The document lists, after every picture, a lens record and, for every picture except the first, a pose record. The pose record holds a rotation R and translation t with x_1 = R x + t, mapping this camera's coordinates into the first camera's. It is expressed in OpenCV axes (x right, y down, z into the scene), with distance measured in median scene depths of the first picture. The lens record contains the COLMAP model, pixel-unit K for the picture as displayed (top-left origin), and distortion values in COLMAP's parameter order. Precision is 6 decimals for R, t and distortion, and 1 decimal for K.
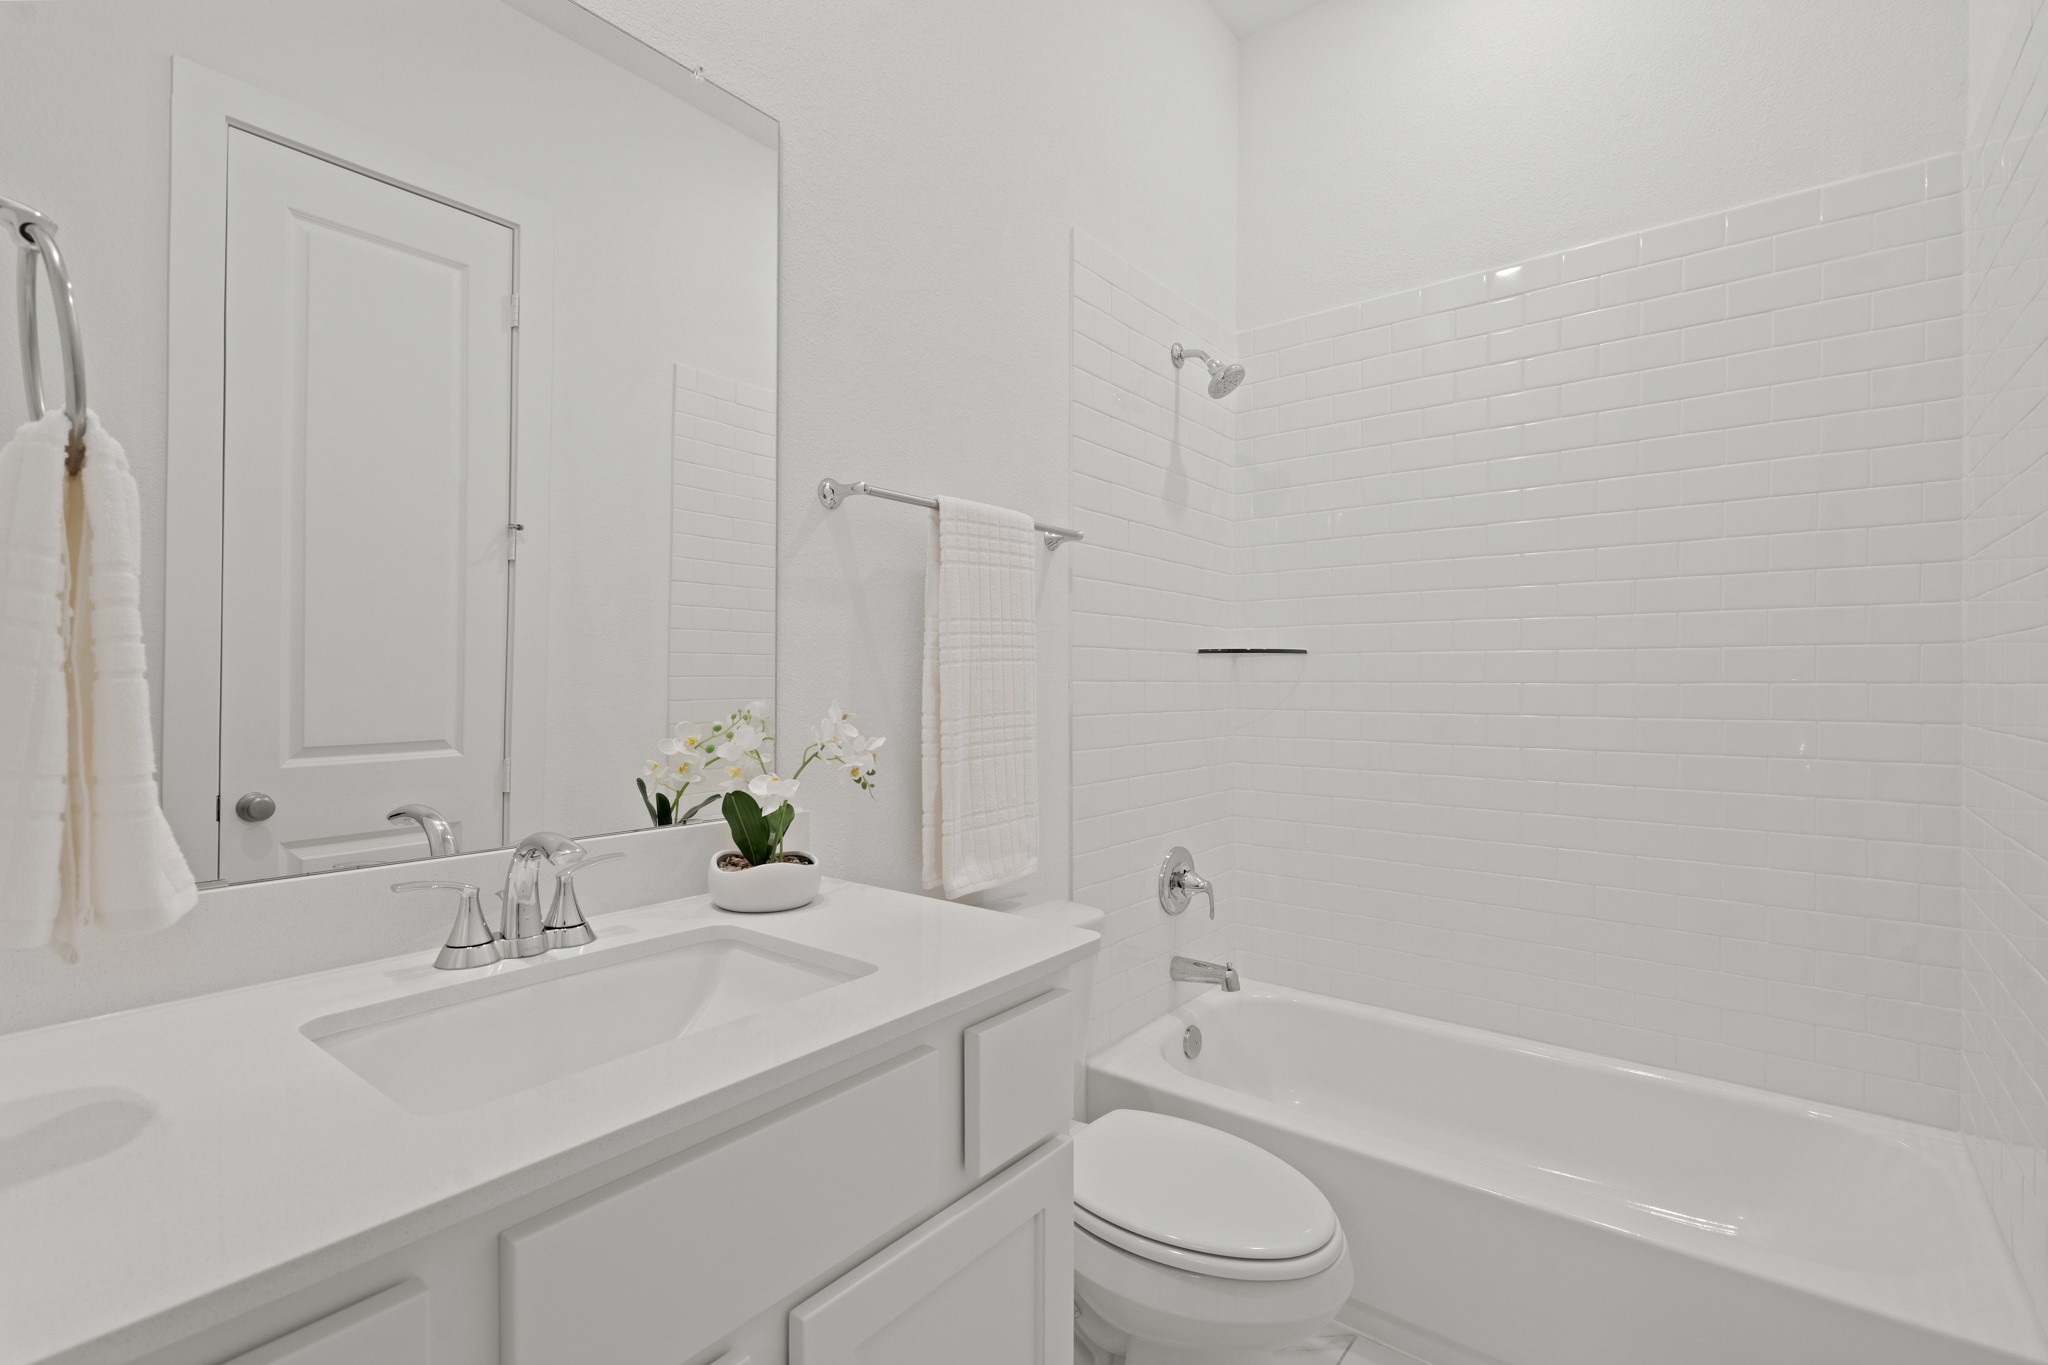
lens RADIAL K [[935.3, 0, 1021.4], [0, 935.3, 677.8], [0, 0, 1]] dist [-0.003267, 0.001514]
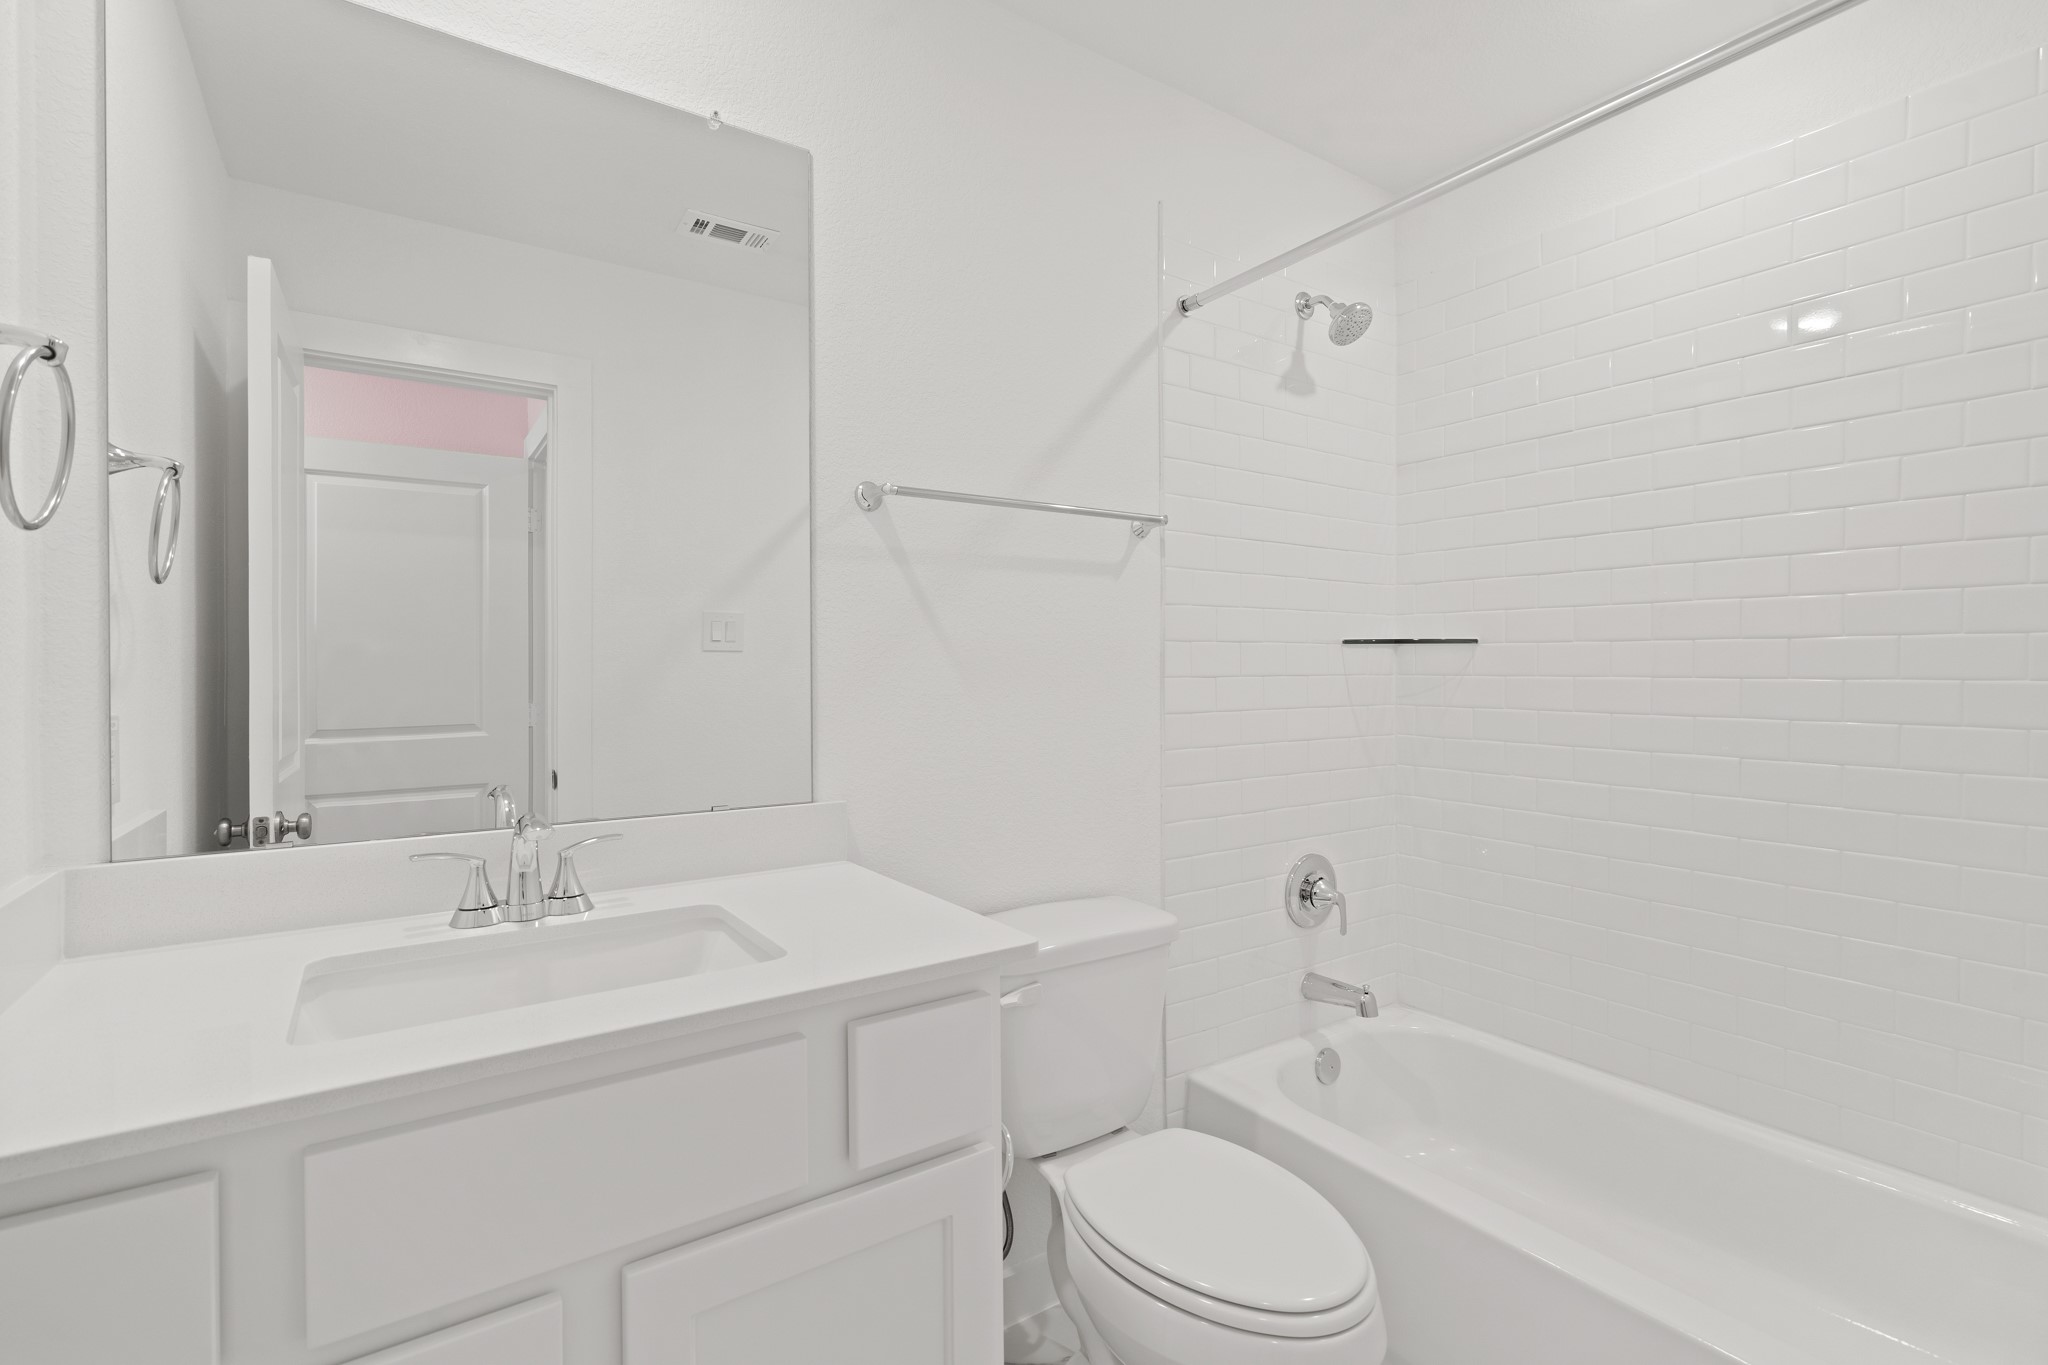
lens RADIAL K [[935.3, 0, 1026.8], [0, 935.3, 682.0], [0, 0, 1]] dist [-0.003267, 0.001514]
pose [[0.956701, -0.008553, -0.290946, 0.190576], [0.010367, 0.999935, 0.004691, 0.003958], [0.290887, -0.007504, 0.956728, 0.045693]]
